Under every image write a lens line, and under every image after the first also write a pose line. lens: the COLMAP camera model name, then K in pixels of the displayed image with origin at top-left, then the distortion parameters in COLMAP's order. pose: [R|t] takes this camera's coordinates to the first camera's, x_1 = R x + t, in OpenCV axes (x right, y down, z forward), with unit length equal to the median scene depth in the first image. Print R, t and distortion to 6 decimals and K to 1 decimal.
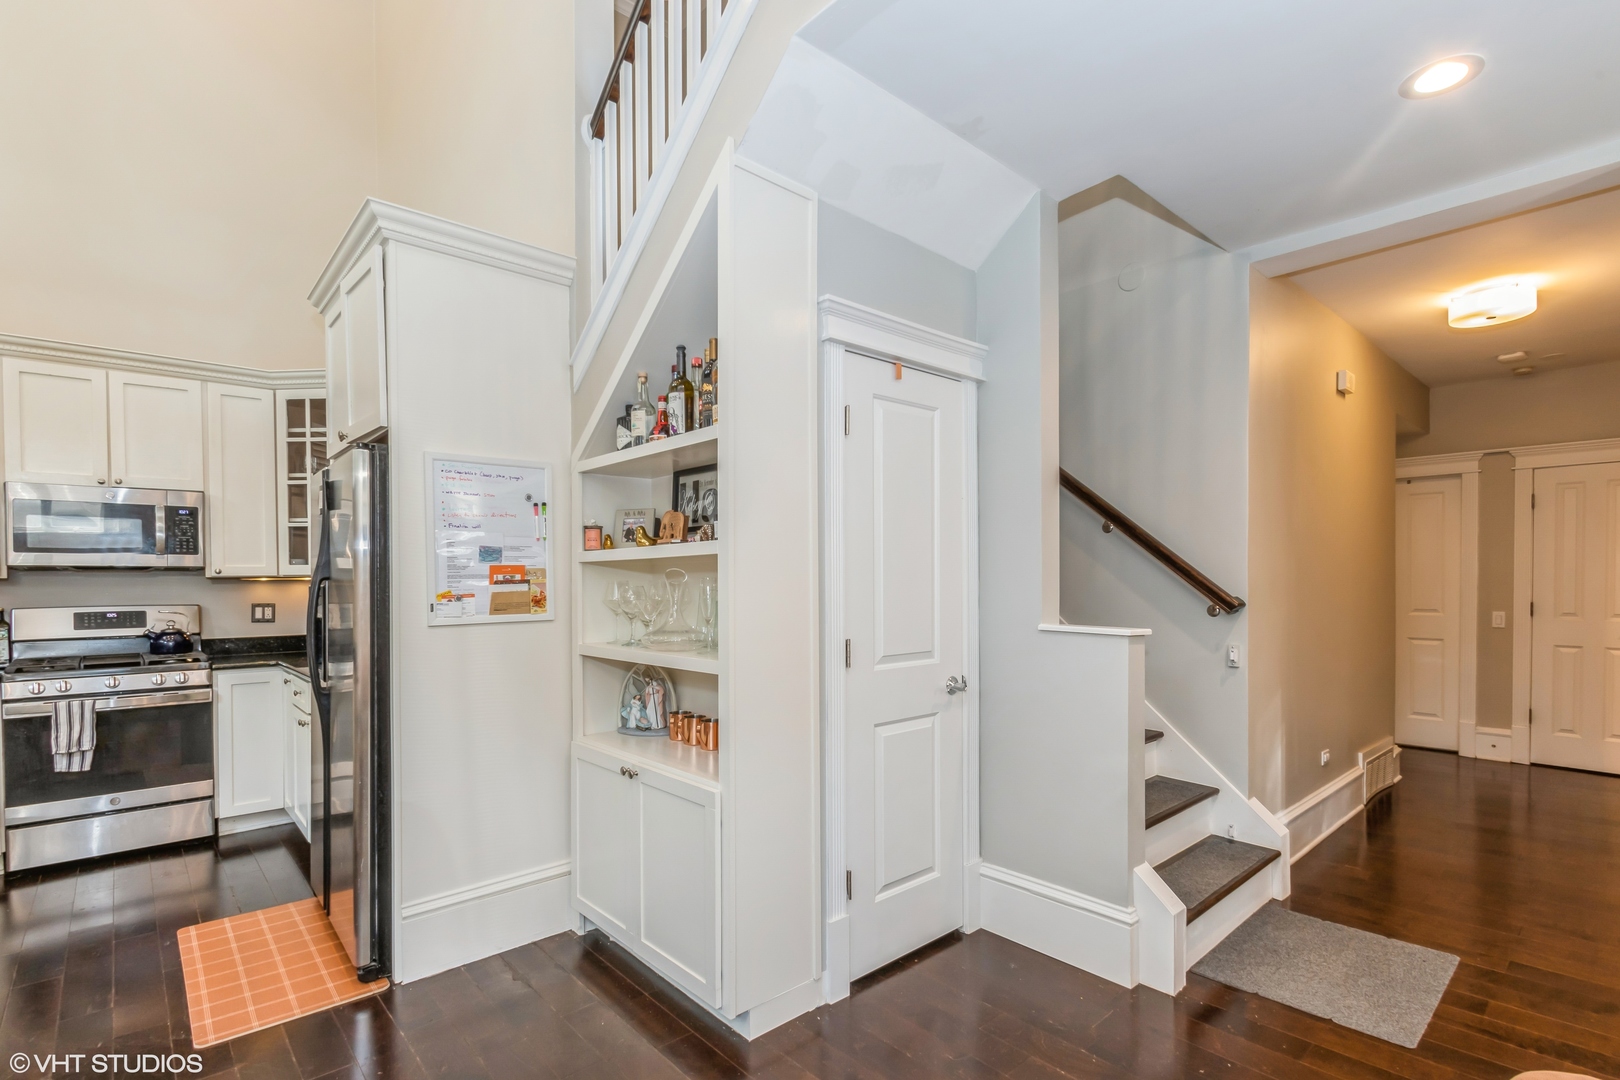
lens RADIAL K [[774.9, 0, 824.1], [0, 774.9, 590.0], [0, 0, 1]] dist [0.001630, -0.000584]
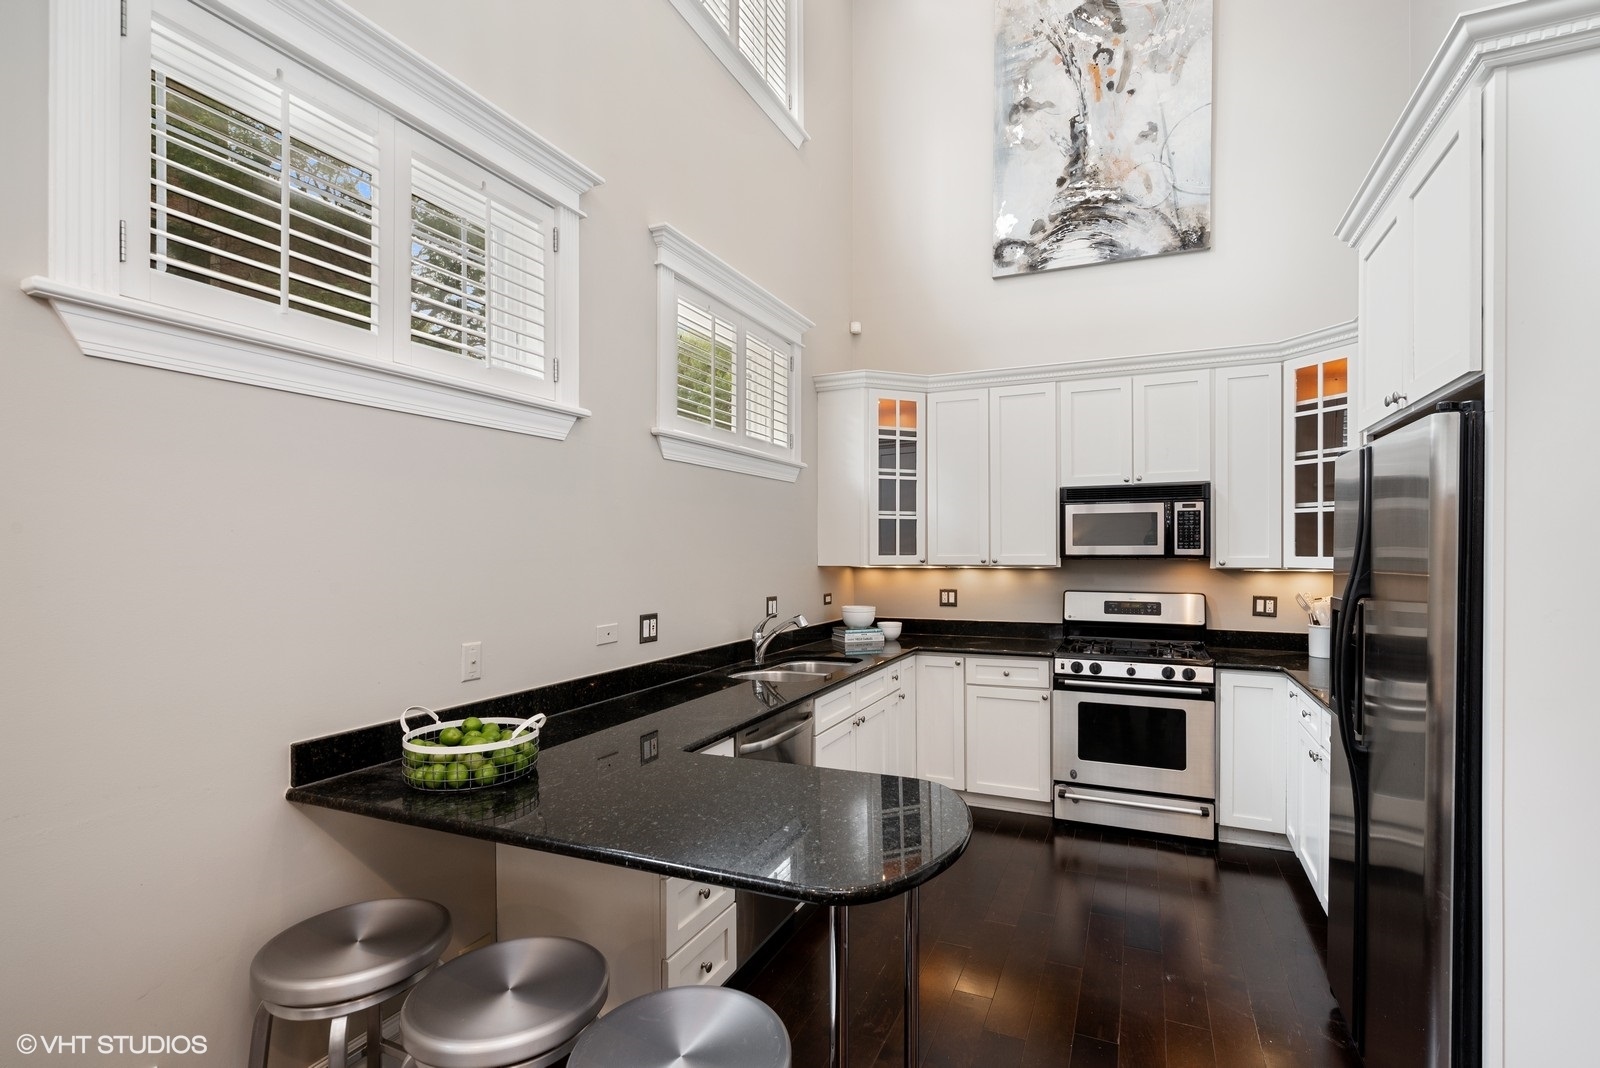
lens RADIAL K [[720.6, 0, 807.2], [0, 720.6, 544.5], [0, 0, 1]] dist [-0.005141, -0.001011]
pose [[0.389011, 0.007630, -0.921201, -0.161348], [-0.014762, 0.999889, 0.002048, -0.041843], [0.921115, 0.012803, 0.389081, 0.179492]]
